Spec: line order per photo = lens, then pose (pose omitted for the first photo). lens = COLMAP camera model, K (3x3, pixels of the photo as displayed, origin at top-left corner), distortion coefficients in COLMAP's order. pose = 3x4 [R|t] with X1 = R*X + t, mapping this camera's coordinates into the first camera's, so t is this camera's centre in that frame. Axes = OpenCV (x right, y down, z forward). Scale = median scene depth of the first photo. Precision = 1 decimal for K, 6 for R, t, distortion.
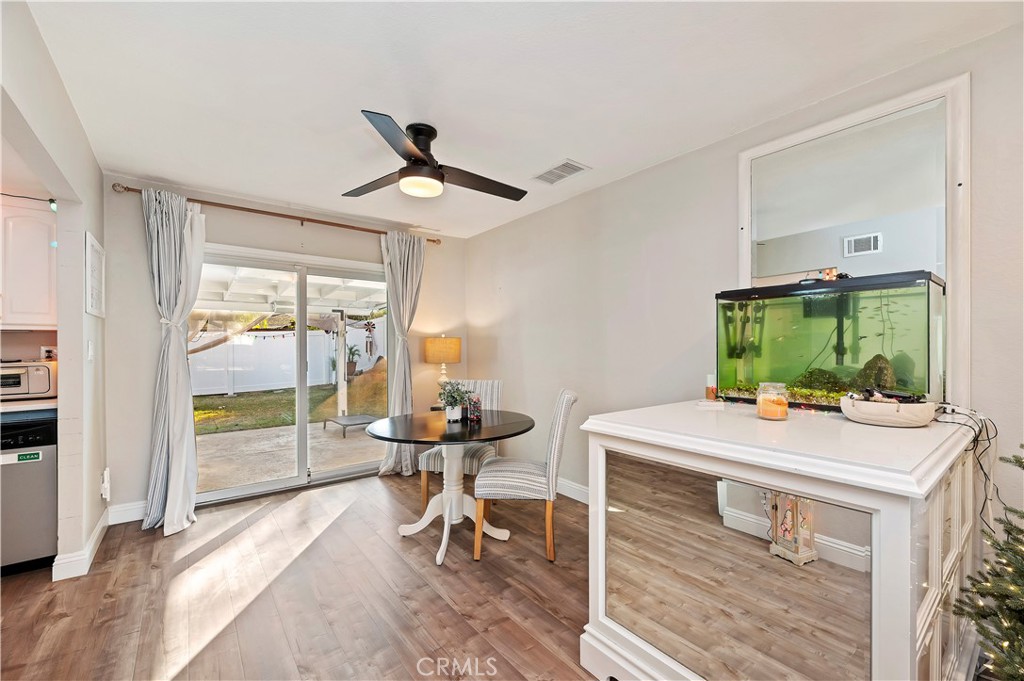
lens RADIAL K [[421.2, 0, 520.1], [0, 421.2, 346.3], [0, 0, 1]] dist [-0.002201, 0.000112]
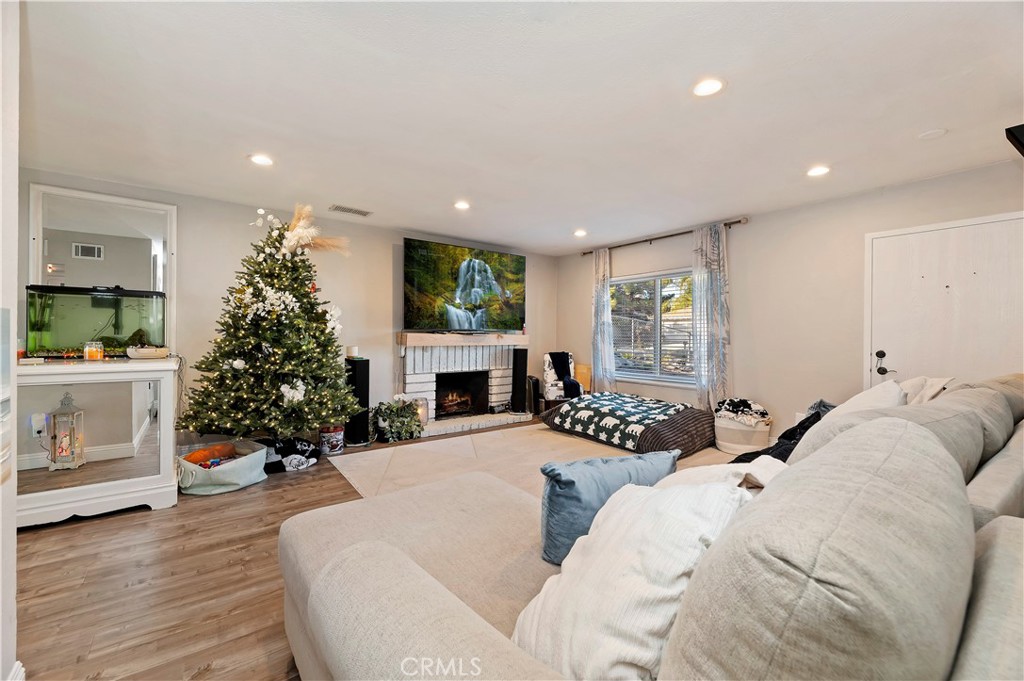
lens RADIAL K [[421.2, 0, 513.2], [0, 421.2, 338.7], [0, 0, 1]] dist [-0.002201, 0.000112]
pose [[0.014363, -0.000133, 0.999897, -0.921160], [-0.006873, 0.999976, 0.000231, 0.043179], [-0.999873, -0.006875, 0.014362, -0.670078]]
